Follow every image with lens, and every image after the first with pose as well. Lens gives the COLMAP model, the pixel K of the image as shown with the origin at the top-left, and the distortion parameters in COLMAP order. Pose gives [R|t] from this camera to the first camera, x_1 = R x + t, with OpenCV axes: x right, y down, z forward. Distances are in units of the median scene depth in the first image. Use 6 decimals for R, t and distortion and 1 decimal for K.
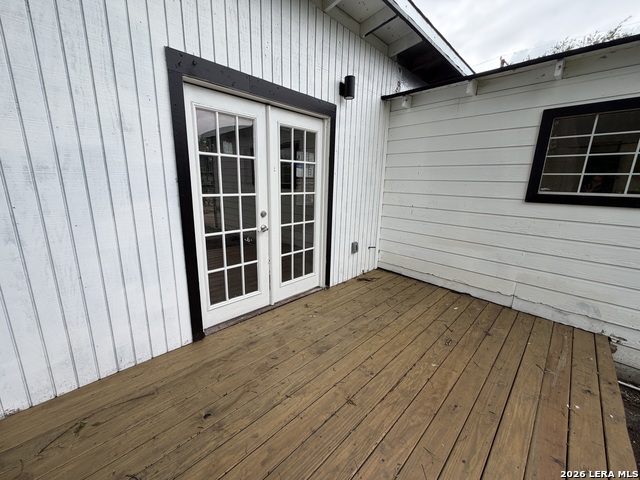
lens RADIAL K [[256.0, 0, 317.8], [0, 256.0, 238.2], [0, 0, 1]] dist [0.001129, -0.000085]
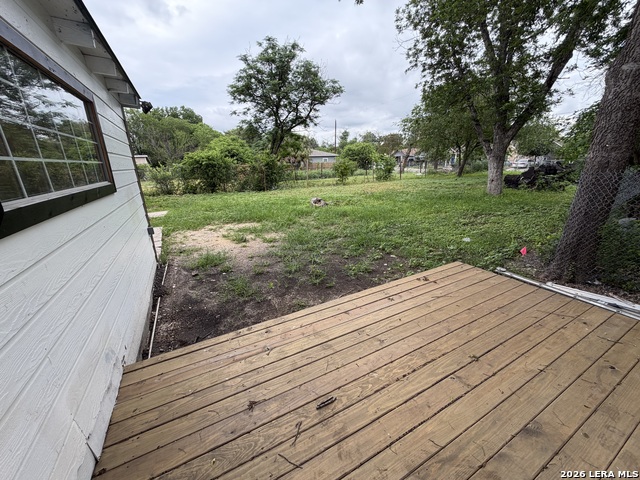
lens RADIAL K [[256.0, 0, 320.3], [0, 256.0, 242.4], [0, 0, 1]] dist [0.001129, -0.000085]
pose [[-0.955225, -0.076005, 0.285952, 0.421432], [0.080926, 0.862480, 0.499578, -0.370745], [-0.284599, 0.500351, -0.817712, 1.575339]]
